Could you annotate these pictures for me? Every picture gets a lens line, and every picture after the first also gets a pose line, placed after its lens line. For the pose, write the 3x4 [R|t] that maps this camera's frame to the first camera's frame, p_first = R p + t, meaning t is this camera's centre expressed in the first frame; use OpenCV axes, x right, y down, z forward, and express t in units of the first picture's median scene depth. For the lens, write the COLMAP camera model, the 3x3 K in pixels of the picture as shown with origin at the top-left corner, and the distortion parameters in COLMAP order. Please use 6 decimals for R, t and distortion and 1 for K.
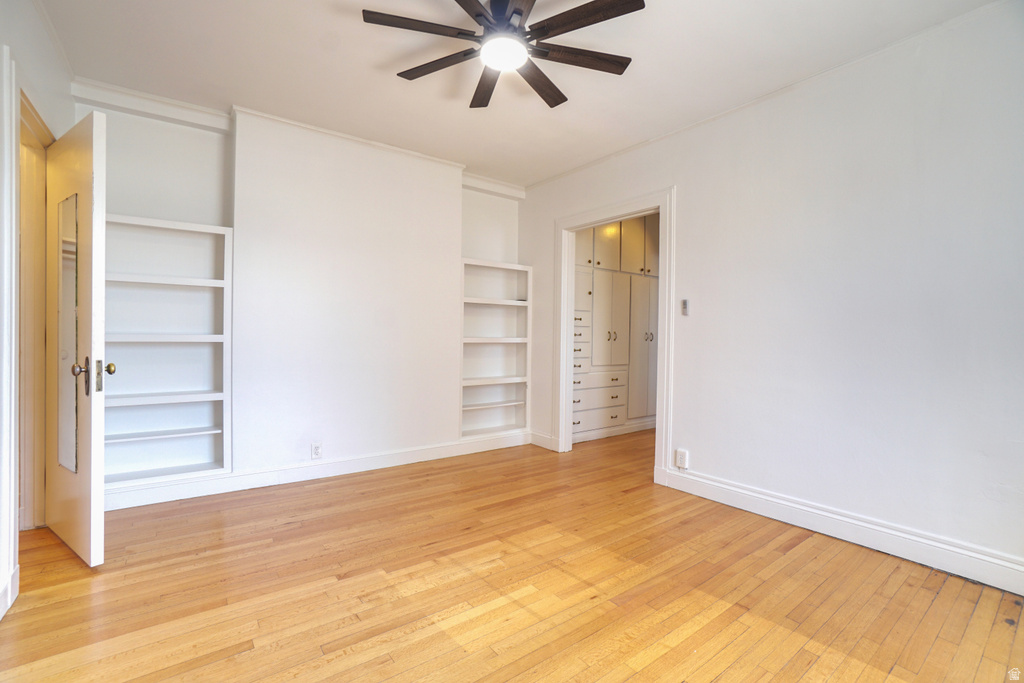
lens RADIAL K [[449.9, 0, 494.0], [0, 449.9, 342.8], [0, 0, 1]] dist [-0.057150, 0.017780]
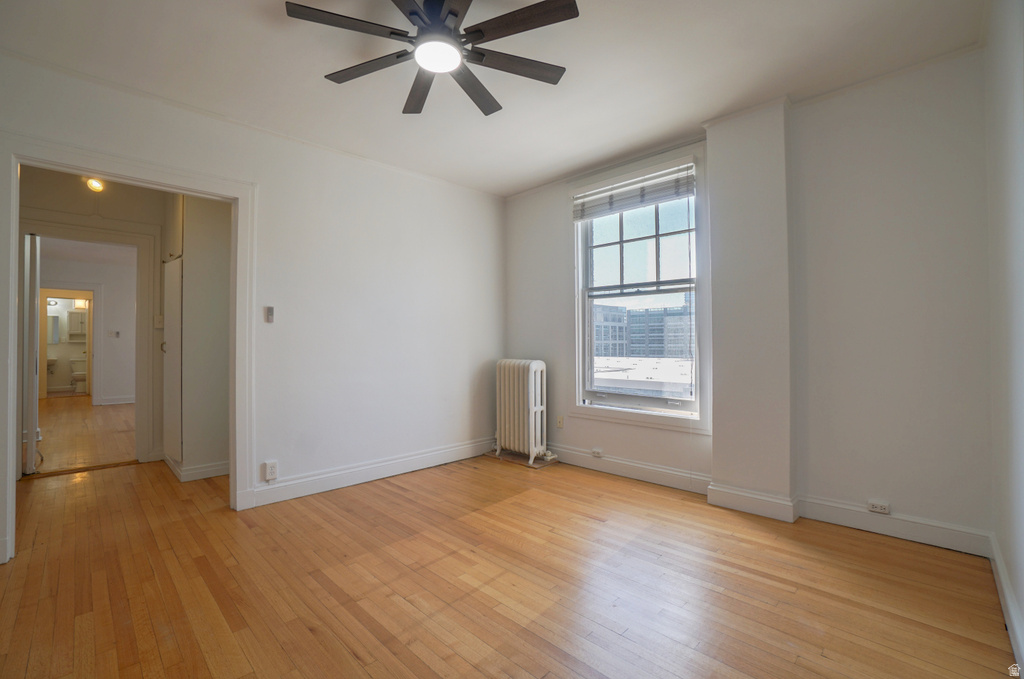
lens RADIAL K [[449.9, 0, 507.6], [0, 449.9, 336.7], [0, 0, 1]] dist [-0.057150, 0.017780]
pose [[-0.164273, 0.004923, 0.986403, -0.809130], [0.017534, 0.999844, -0.002070, -0.025298], [-0.986259, 0.016956, -0.164333, 0.850319]]
